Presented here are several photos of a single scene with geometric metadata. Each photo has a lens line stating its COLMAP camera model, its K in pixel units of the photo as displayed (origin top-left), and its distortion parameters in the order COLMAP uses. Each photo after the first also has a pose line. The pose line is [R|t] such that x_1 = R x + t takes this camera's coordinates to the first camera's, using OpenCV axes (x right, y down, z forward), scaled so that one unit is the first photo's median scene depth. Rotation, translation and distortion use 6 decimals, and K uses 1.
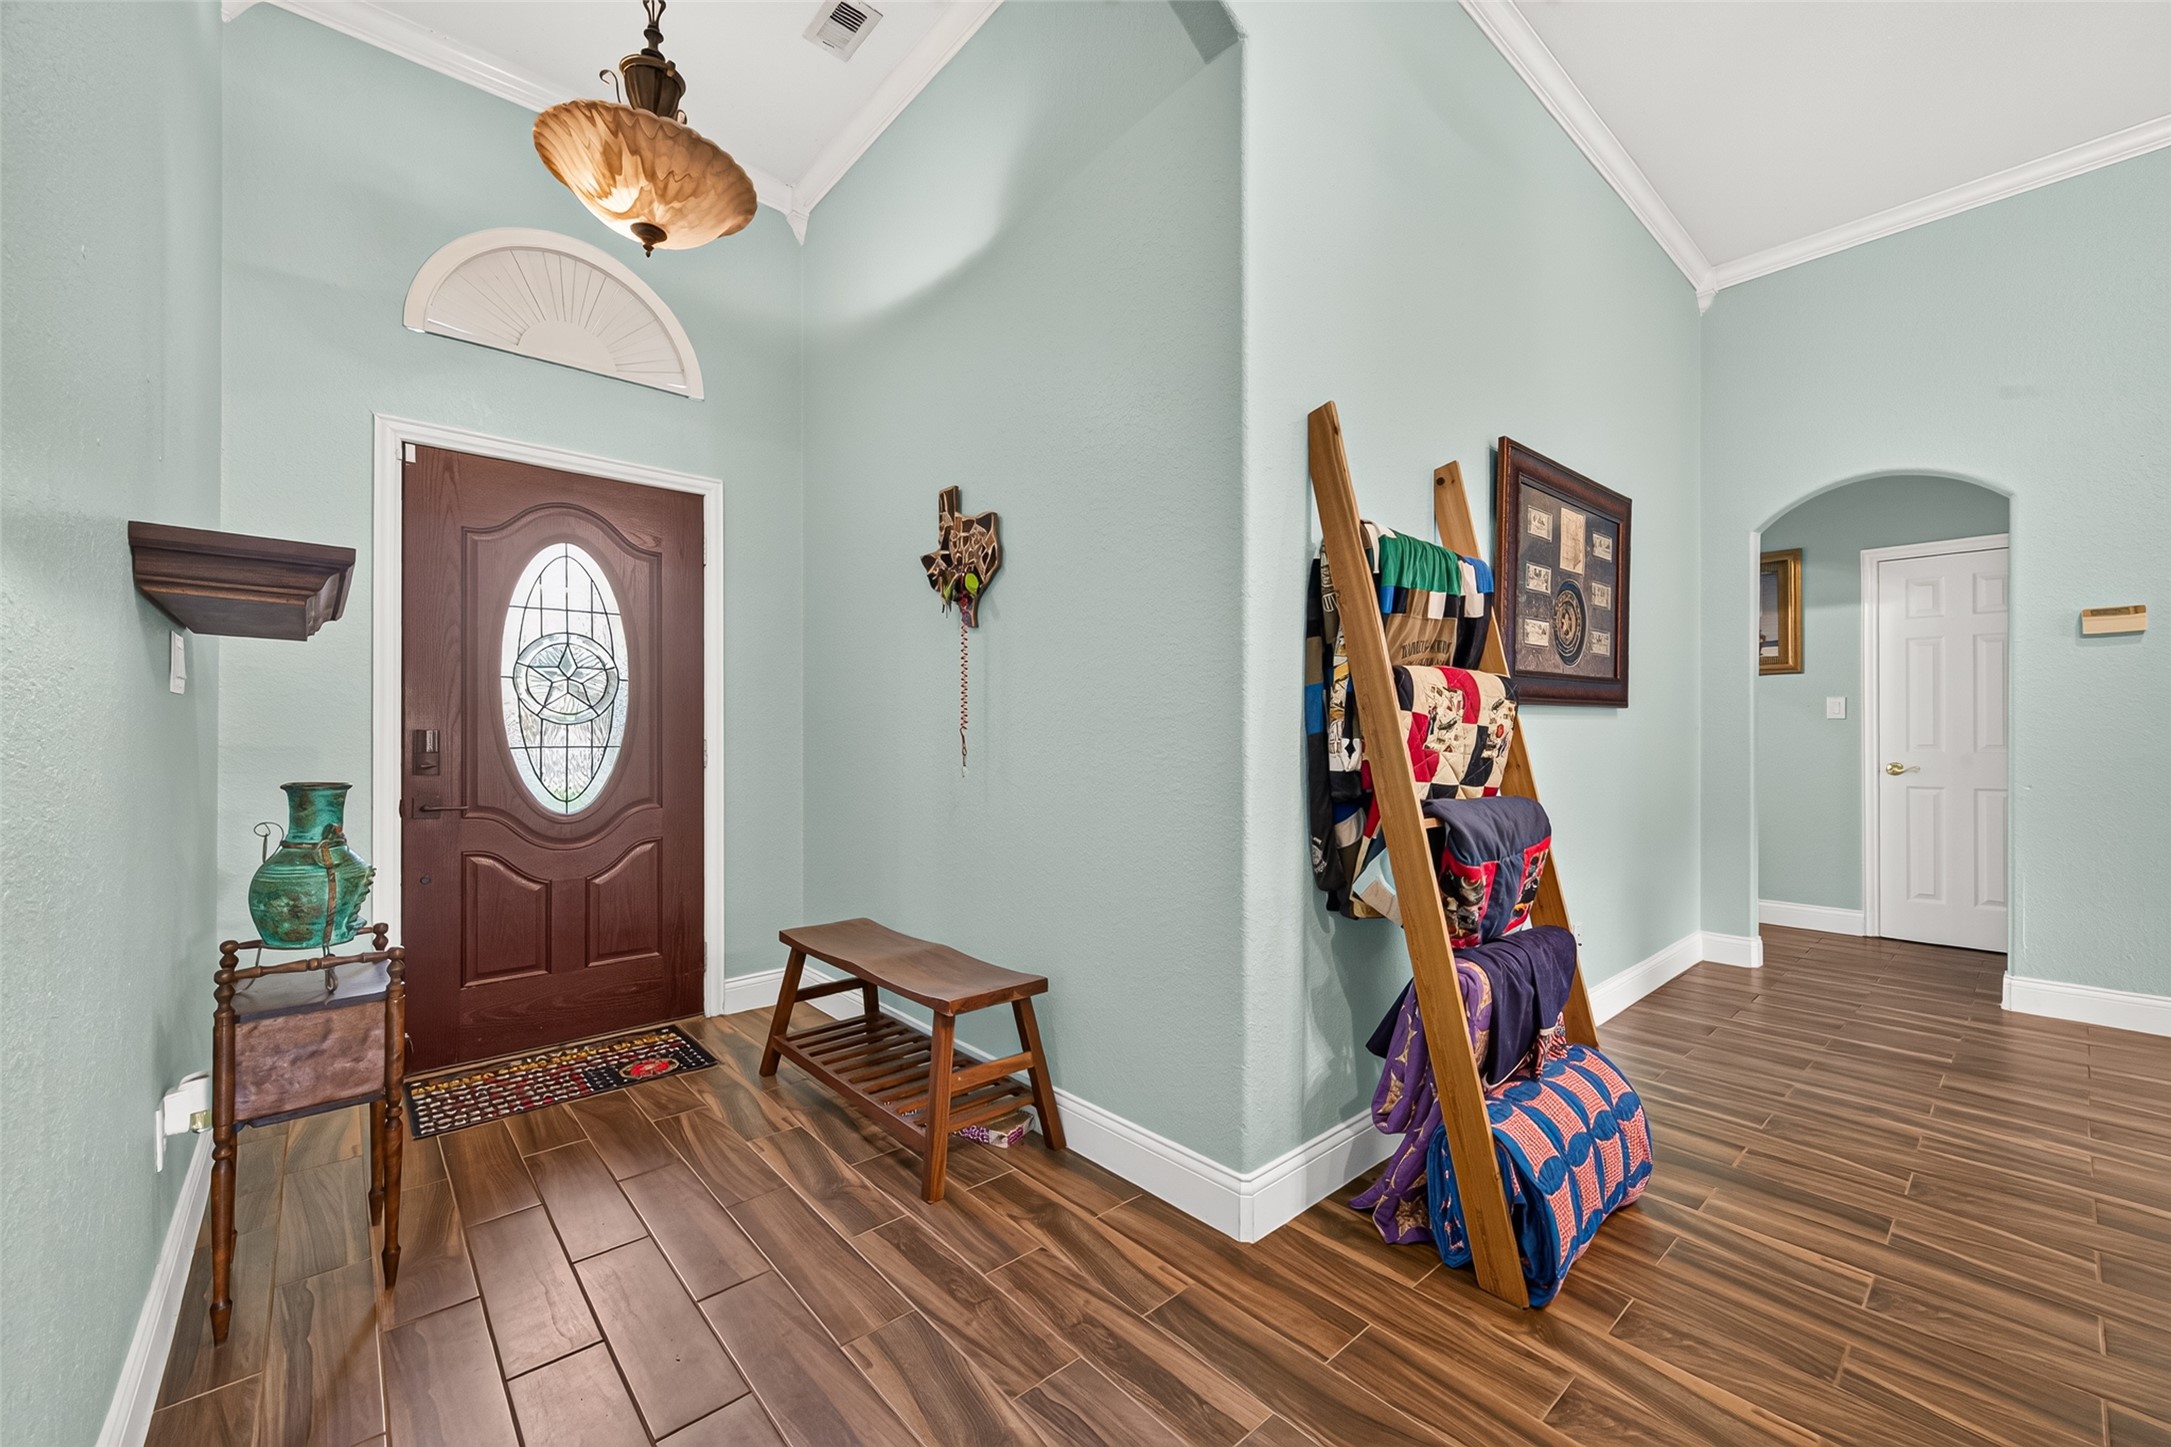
lens RADIAL K [[864.6, 0, 1101.4], [0, 864.6, 729.3], [0, 0, 1]] dist [0.010990, -0.002401]
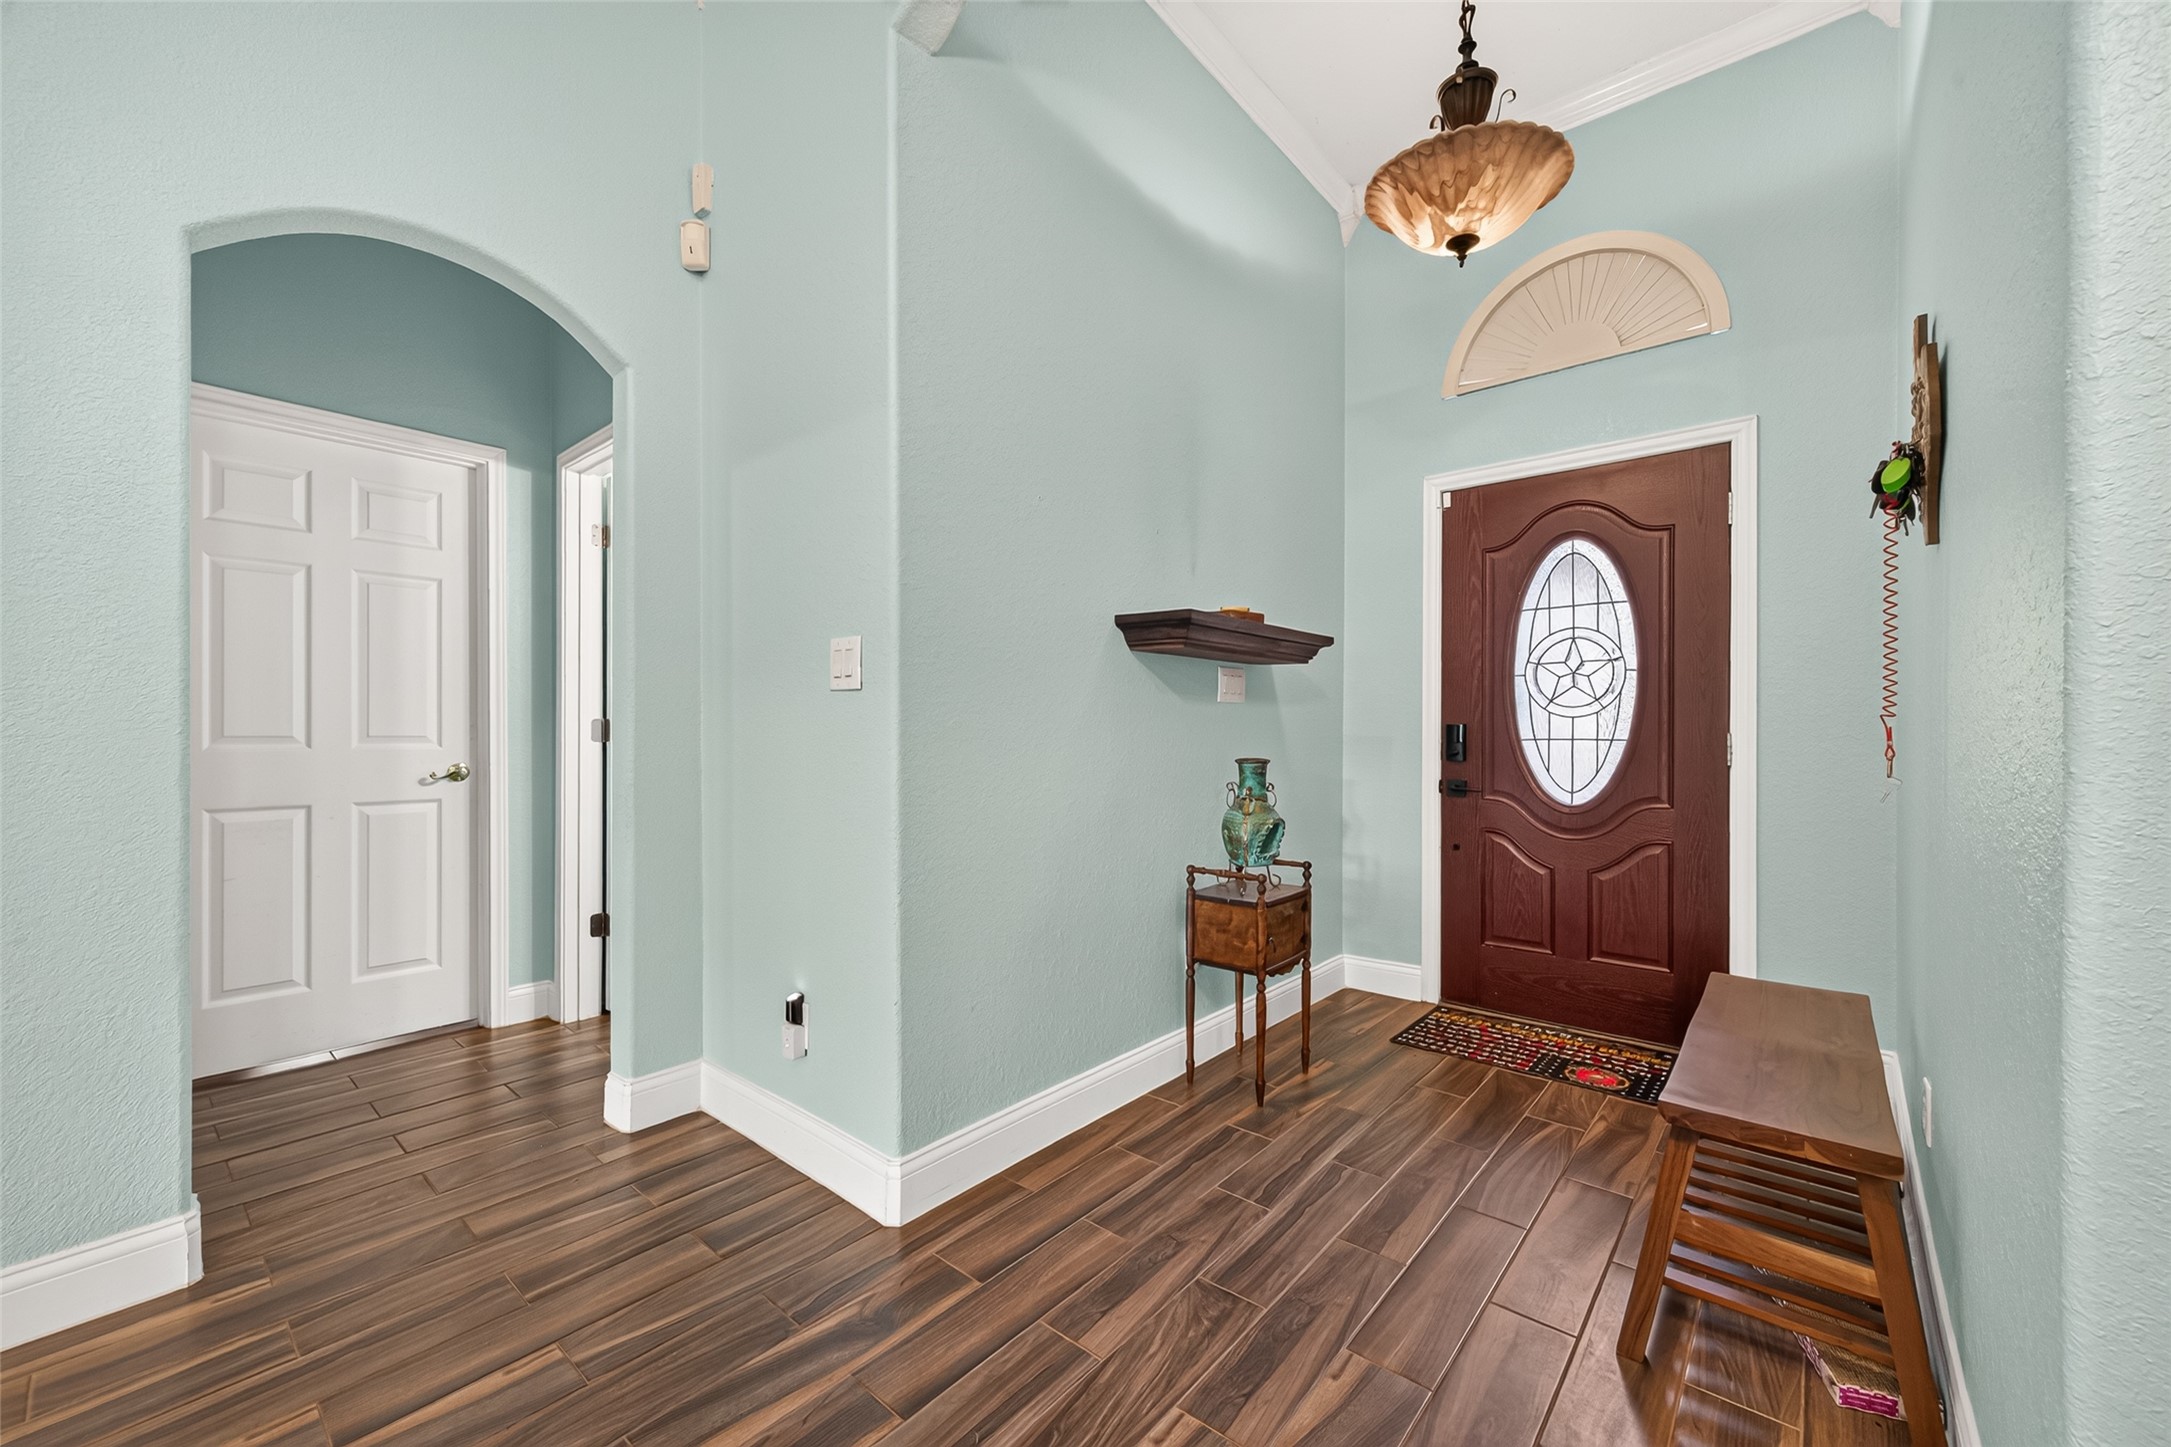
lens RADIAL K [[864.6, 0, 1087.0], [0, 864.6, 732.8], [0, 0, 1]] dist [0.010990, -0.002401]
pose [[0.118860, 0.004257, -0.992902, 0.403172], [0.006060, 0.999969, 0.005013, 0.004777], [0.992893, -0.006613, 0.118831, 0.376902]]
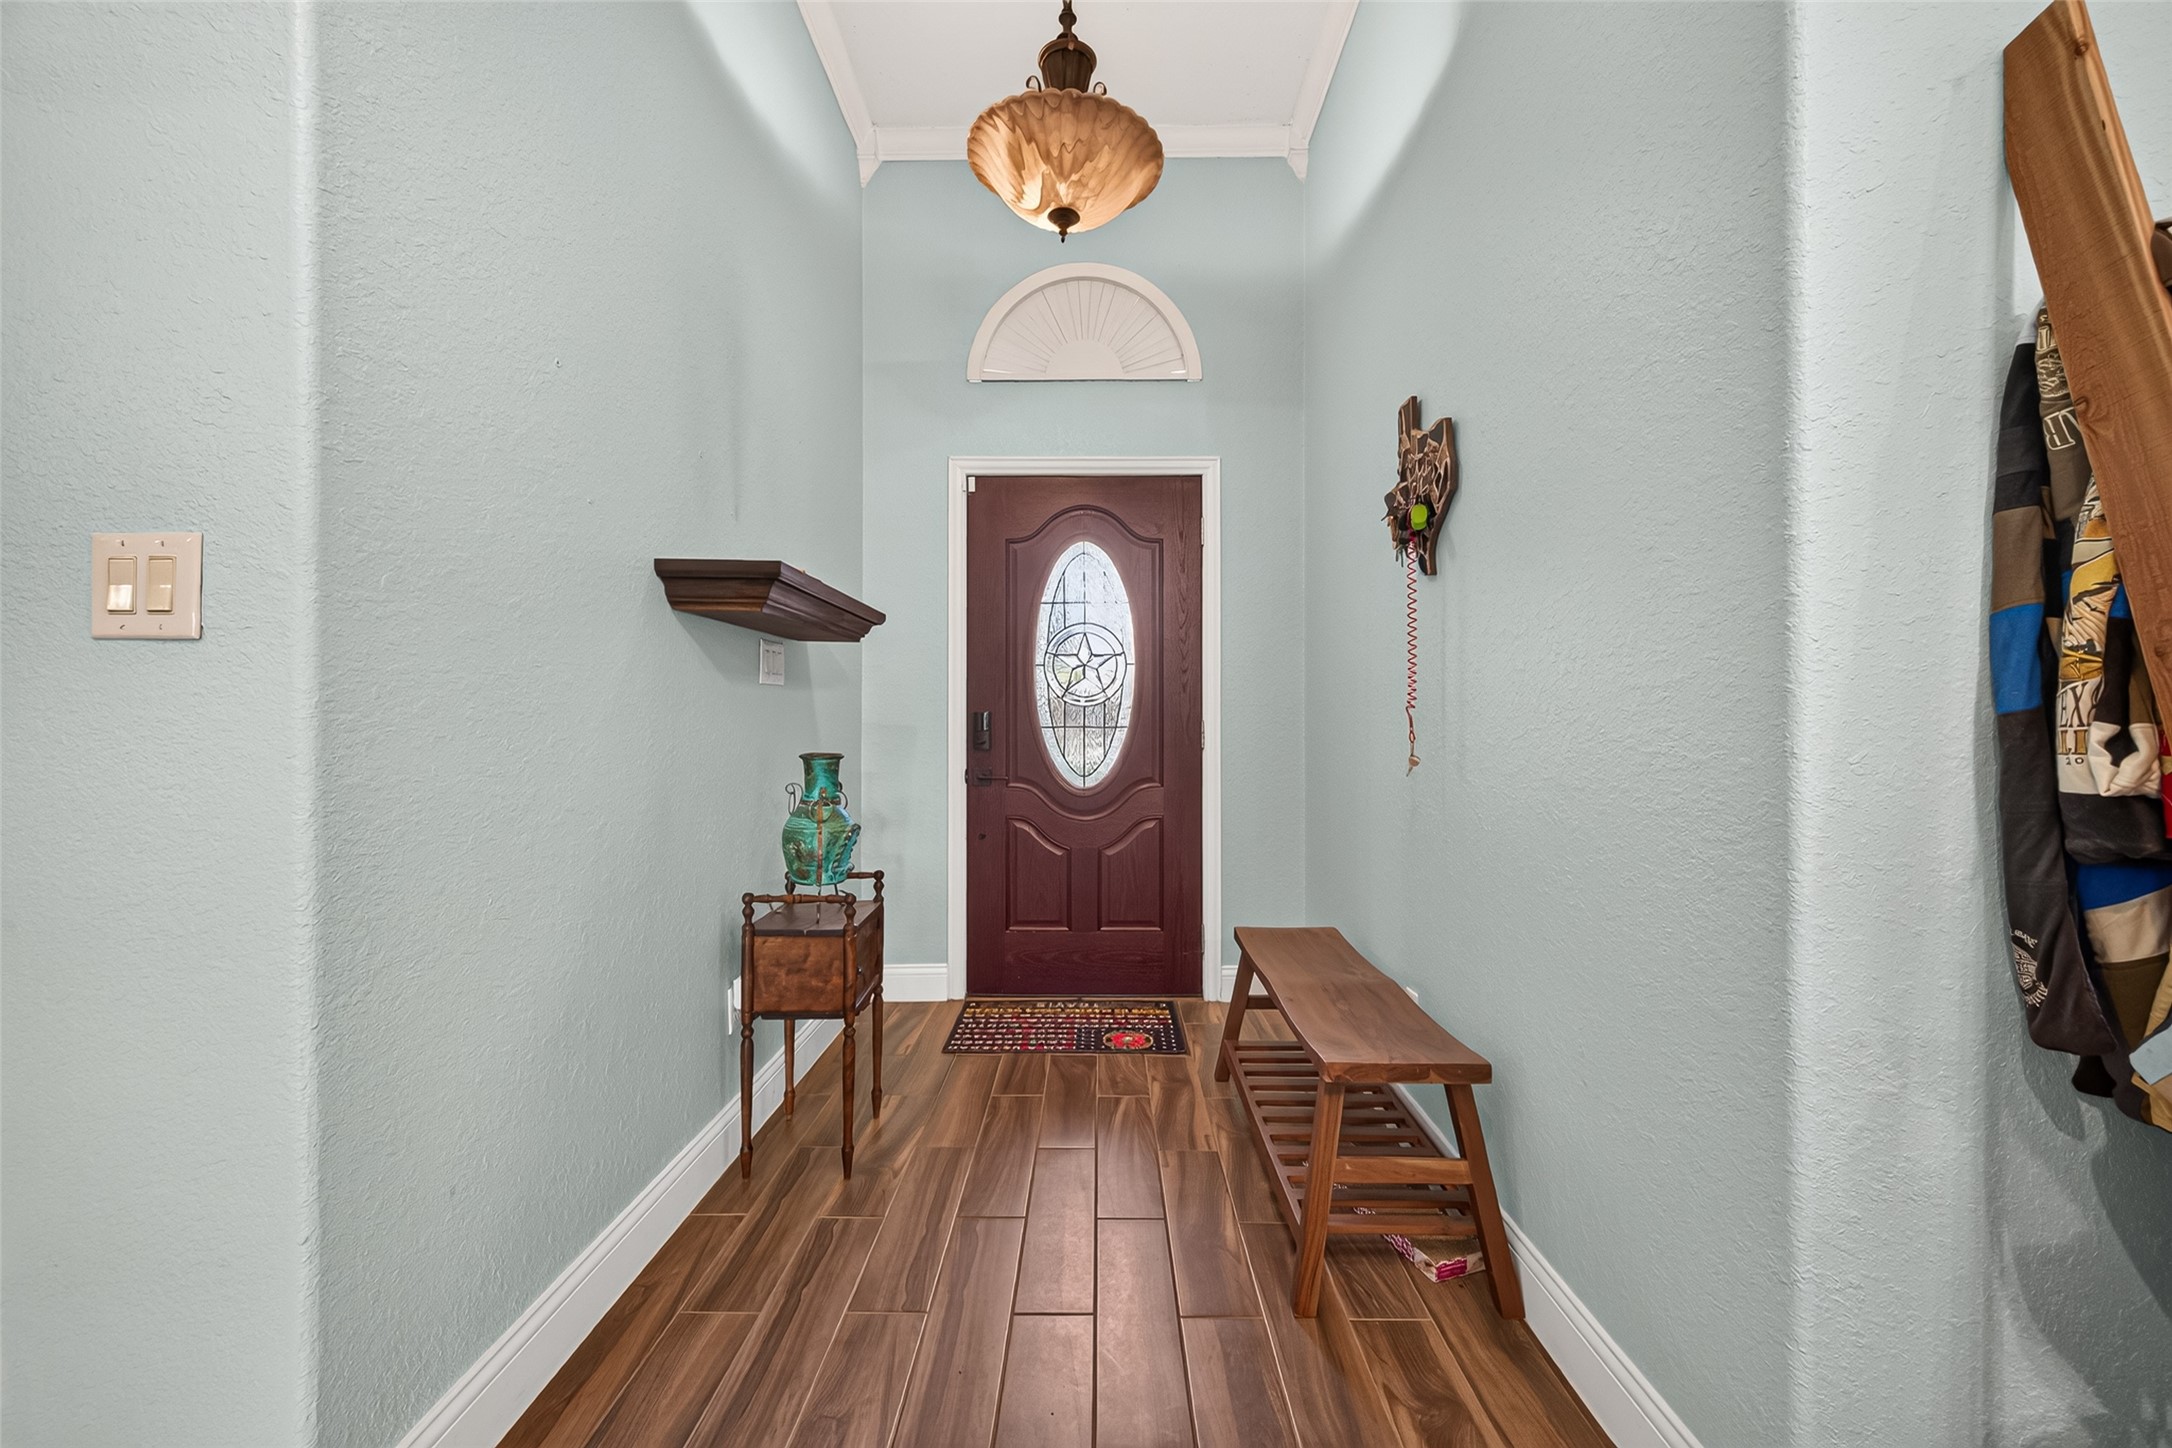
lens RADIAL K [[865.0, 0, 1091.7], [0, 865.0, 712.8], [0, 0, 1]] dist [0.010990, -0.002401]
pose [[0.732230, -0.002422, -0.681053, 0.165293], [0.003730, 0.999993, 0.000455, 0.002761], [0.681047, -0.002874, 0.732234, 0.249286]]
